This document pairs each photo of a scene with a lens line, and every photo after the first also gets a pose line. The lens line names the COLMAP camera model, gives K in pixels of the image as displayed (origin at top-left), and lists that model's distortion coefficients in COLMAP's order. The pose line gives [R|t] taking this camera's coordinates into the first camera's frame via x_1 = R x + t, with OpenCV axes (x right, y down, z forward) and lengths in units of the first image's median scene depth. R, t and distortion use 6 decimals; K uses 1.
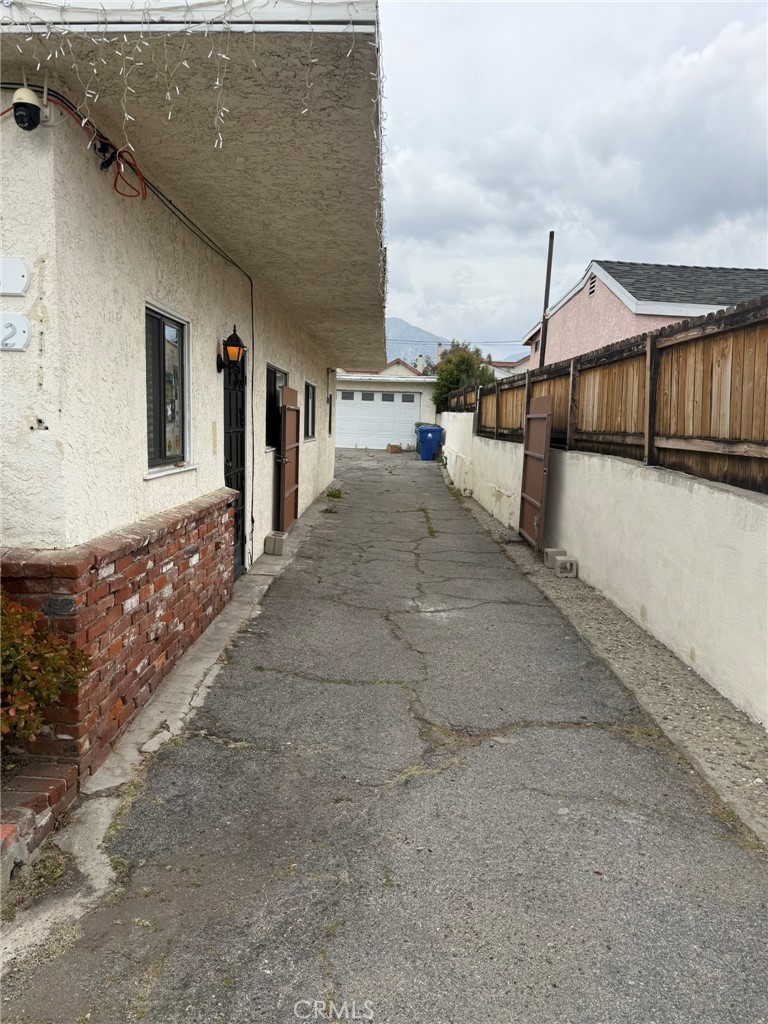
lens RADIAL K [[716.7, 0, 377.0], [0, 716.7, 516.0], [0, 0, 1]] dist [0.038847, -0.056823]
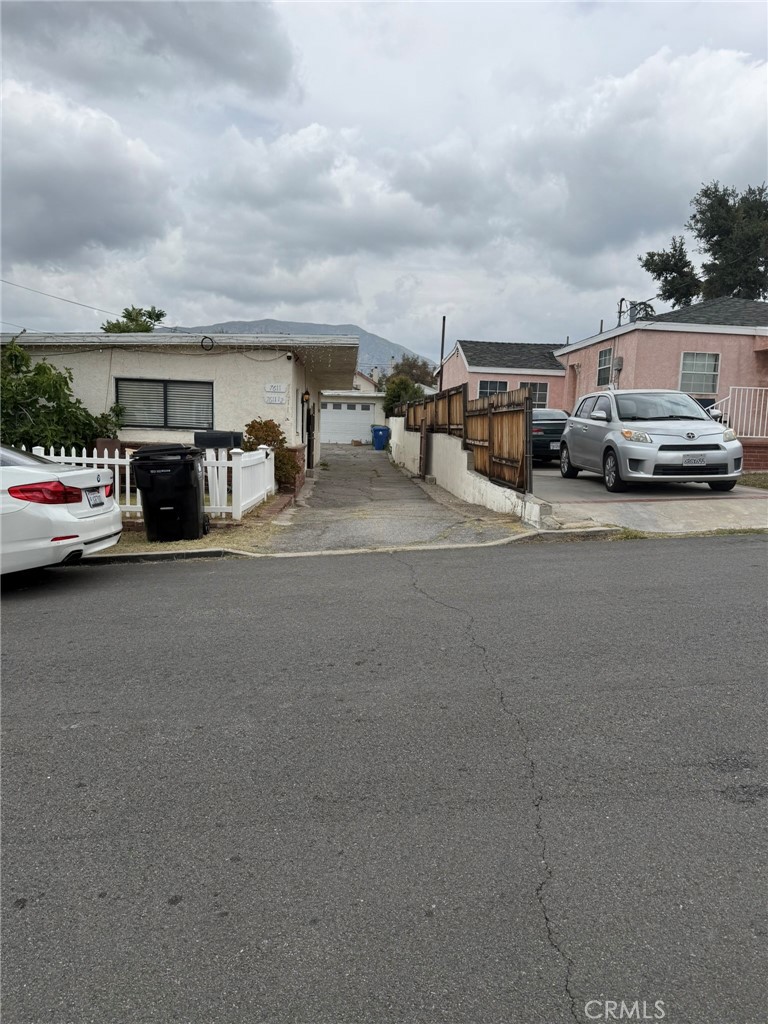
lens RADIAL K [[716.7, 0, 387.8], [0, 716.7, 517.2], [0, 0, 1]] dist [0.038847, -0.056823]
pose [[0.997288, -0.015121, 0.072028, -0.100364], [0.015570, 0.999863, -0.005678, 0.334568], [-0.071932, 0.006784, 0.997386, -2.268674]]
